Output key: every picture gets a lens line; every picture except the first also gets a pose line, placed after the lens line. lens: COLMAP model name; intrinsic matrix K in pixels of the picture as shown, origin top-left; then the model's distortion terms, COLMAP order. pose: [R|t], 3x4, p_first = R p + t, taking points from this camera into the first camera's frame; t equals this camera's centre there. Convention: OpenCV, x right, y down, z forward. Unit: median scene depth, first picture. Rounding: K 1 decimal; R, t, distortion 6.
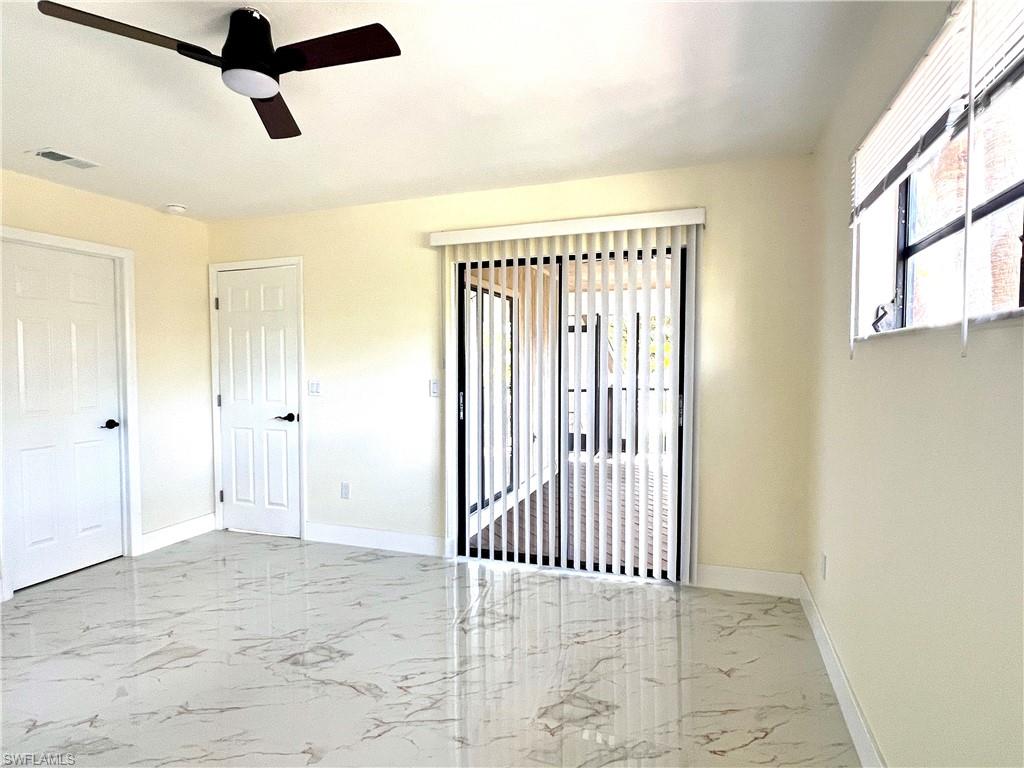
lens RADIAL K [[584.0, 0, 509.5], [0, 584.0, 383.9], [0, 0, 1]] dist [-0.000348, -0.000558]
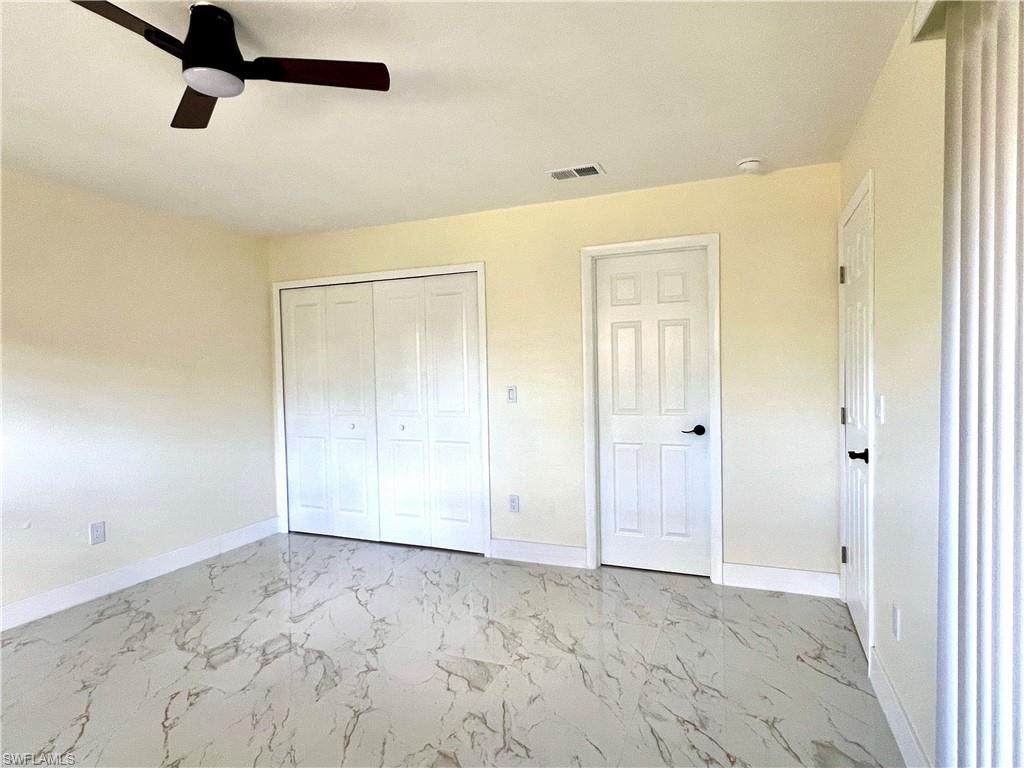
lens RADIAL K [[584.0, 0, 508.4], [0, 584.0, 384.4], [0, 0, 1]] dist [-0.000348, -0.000558]
pose [[-0.070606, 0.047607, -0.996368, 0.280803], [-0.010554, 0.998769, 0.048469, -0.050021], [0.997448, 0.013938, -0.070017, 0.861134]]
